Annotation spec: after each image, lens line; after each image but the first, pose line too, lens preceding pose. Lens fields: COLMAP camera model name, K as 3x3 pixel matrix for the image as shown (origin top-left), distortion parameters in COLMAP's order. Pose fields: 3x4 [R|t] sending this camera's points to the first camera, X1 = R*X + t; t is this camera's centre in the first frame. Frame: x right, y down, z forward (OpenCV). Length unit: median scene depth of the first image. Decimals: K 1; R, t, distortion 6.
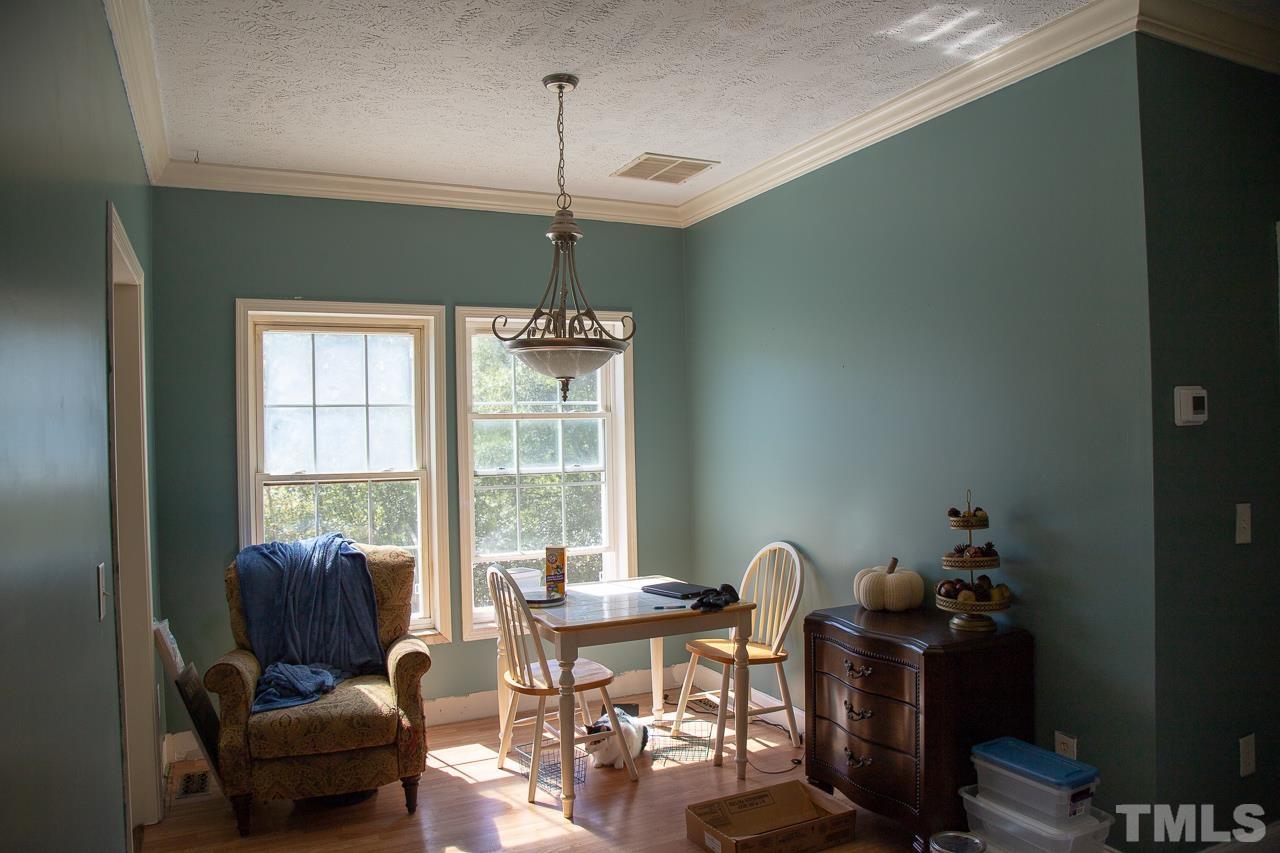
lens RADIAL K [[868.2, 0, 638.2], [0, 868.2, 440.9], [0, 0, 1]] dist [-0.092298, 0.001029]
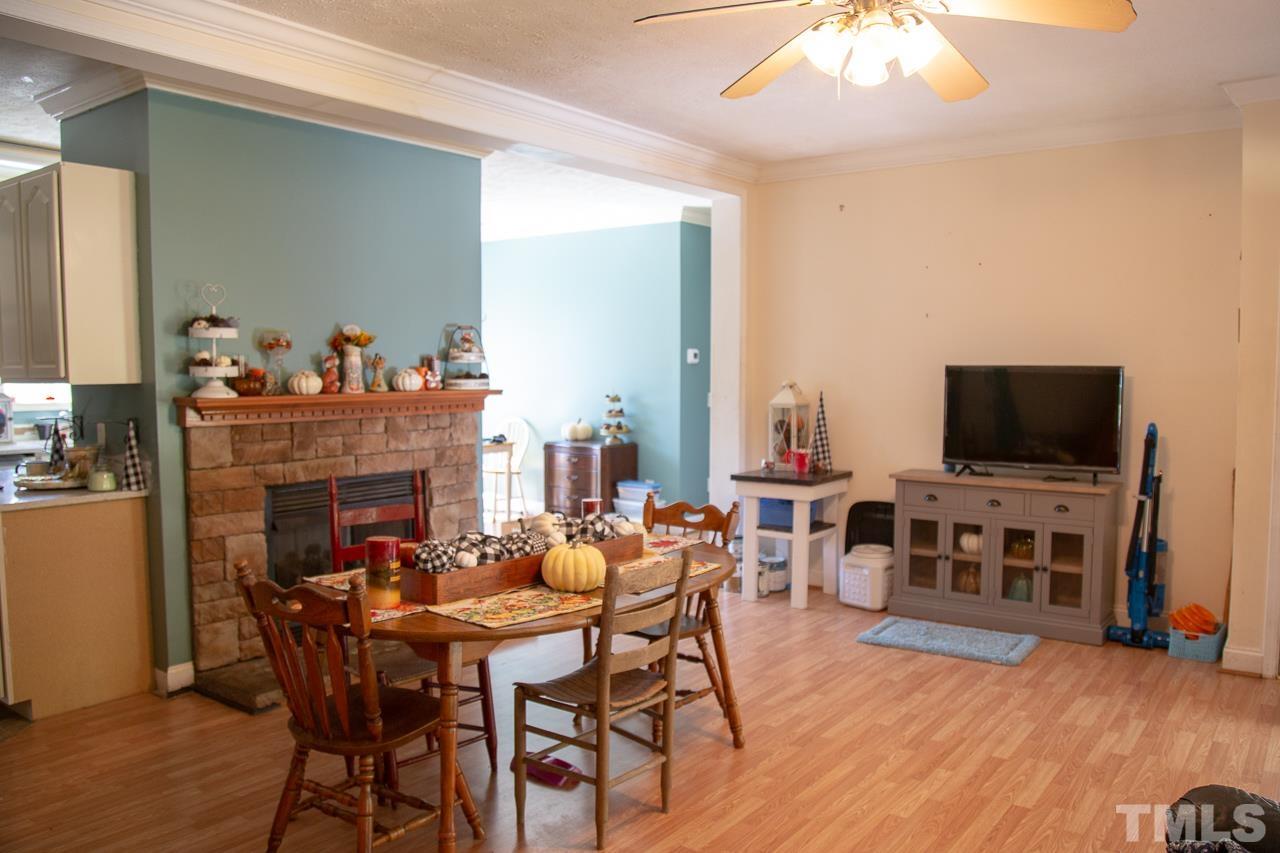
lens RADIAL K [[940.2, 0, 640.0], [0, 940.2, 426.5], [0, 0, 1]] dist [0.000216, -0.000016]
pose [[0.894279, -0.006793, 0.447459, -0.770155], [-0.021567, 0.998069, 0.058255, 0.011630], [-0.446991, -0.061746, 0.892405, -1.480894]]
